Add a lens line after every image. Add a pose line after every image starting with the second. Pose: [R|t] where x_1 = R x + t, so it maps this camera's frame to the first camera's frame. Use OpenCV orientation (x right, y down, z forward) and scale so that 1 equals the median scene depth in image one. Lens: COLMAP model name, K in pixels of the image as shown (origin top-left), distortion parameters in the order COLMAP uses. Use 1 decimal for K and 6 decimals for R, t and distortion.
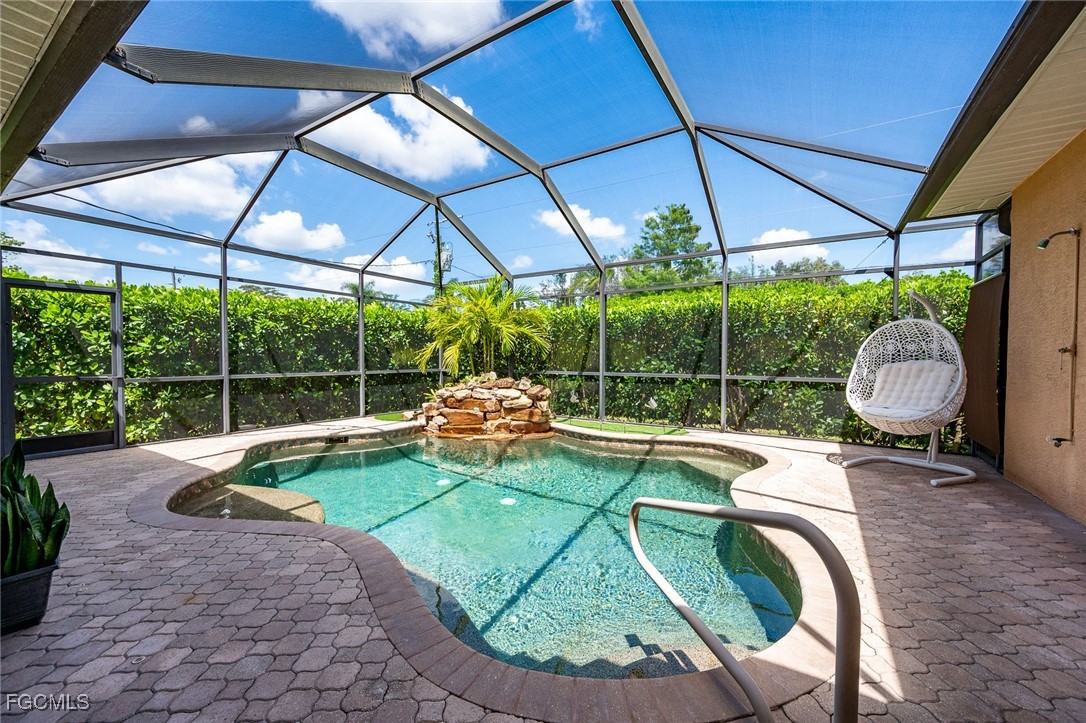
lens RADIAL K [[426.2, 0, 541.2], [0, 426.2, 364.6], [0, 0, 1]] dist [-0.001341, -0.000033]
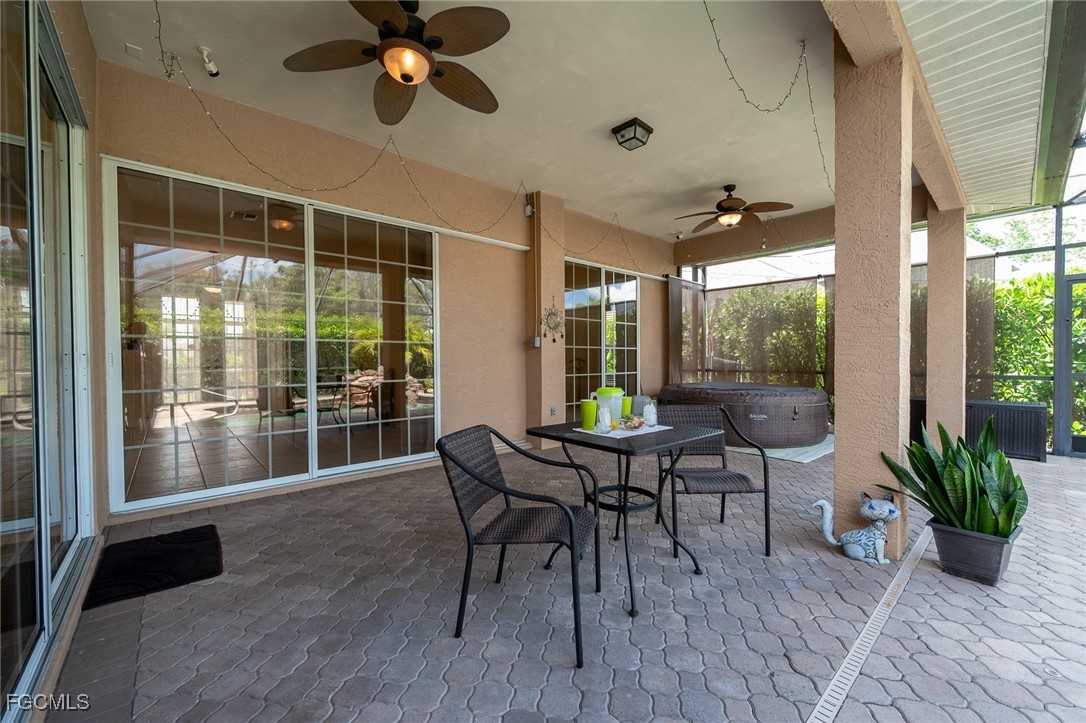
lens RADIAL K [[426.2, 0, 541.2], [0, 426.2, 364.6], [0, 0, 1]] dist [-0.001341, -0.000033]
pose [[-0.273839, 0.013300, -0.961683, 0.050618], [-0.020228, 0.999604, 0.019585, 0.011122], [0.961563, 0.024816, -0.273462, 0.045726]]
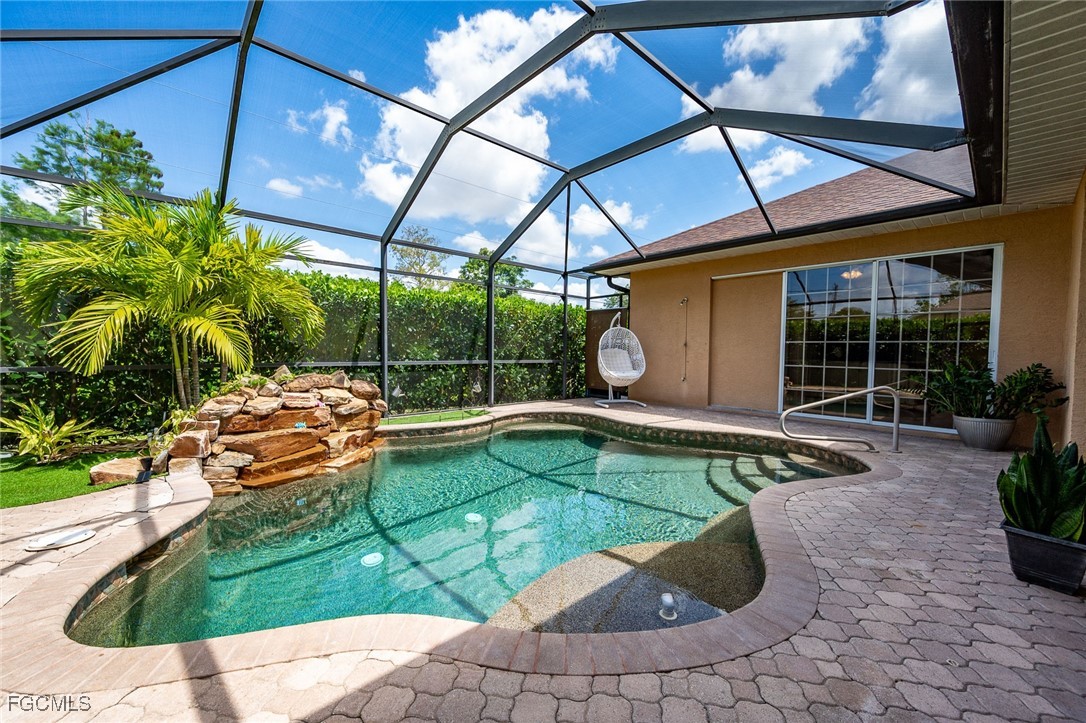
lens RADIAL K [[426.2, 0, 541.2], [0, 426.2, 364.6], [0, 0, 1]] dist [-0.001341, -0.000033]
pose [[0.251325, -0.032906, 0.967343, -0.671756], [0.009148, 0.999458, 0.031622, -0.000664], [-0.967859, 0.000902, 0.251490, 0.507329]]
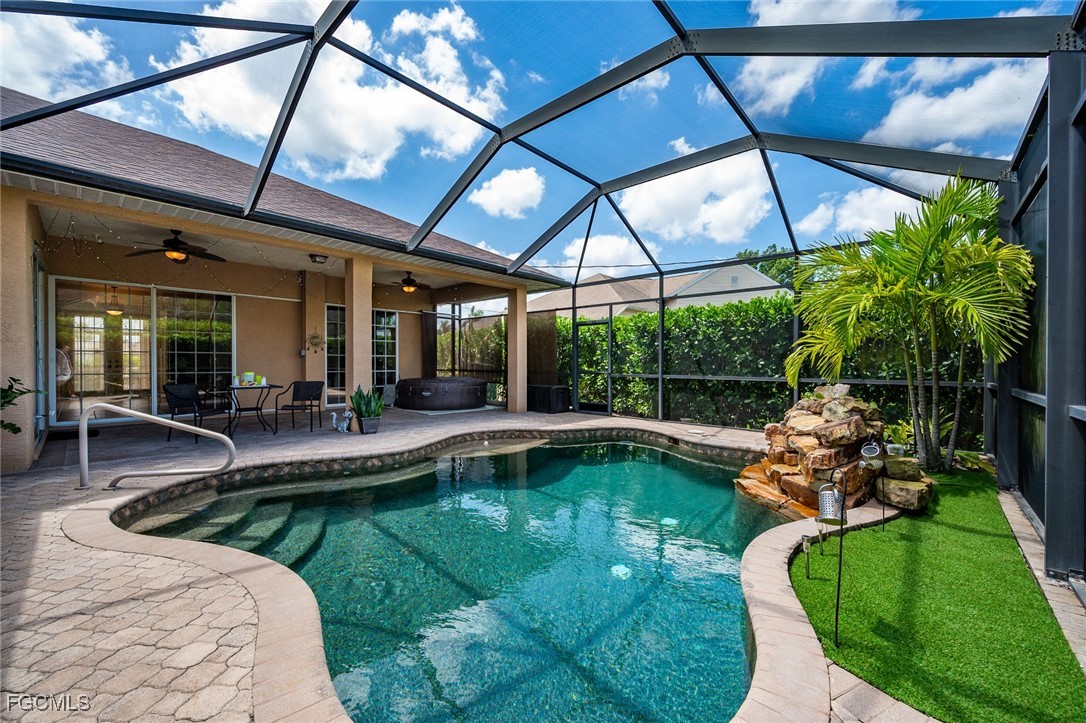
lens RADIAL K [[426.2, 0, 541.2], [0, 426.2, 364.6], [0, 0, 1]] dist [-0.001341, -0.000033]
pose [[-0.163361, 0.002542, -0.986563, 0.518640], [-0.027158, 0.999606, 0.007073, -0.004788], [0.986192, 0.027949, -0.163228, 0.755672]]
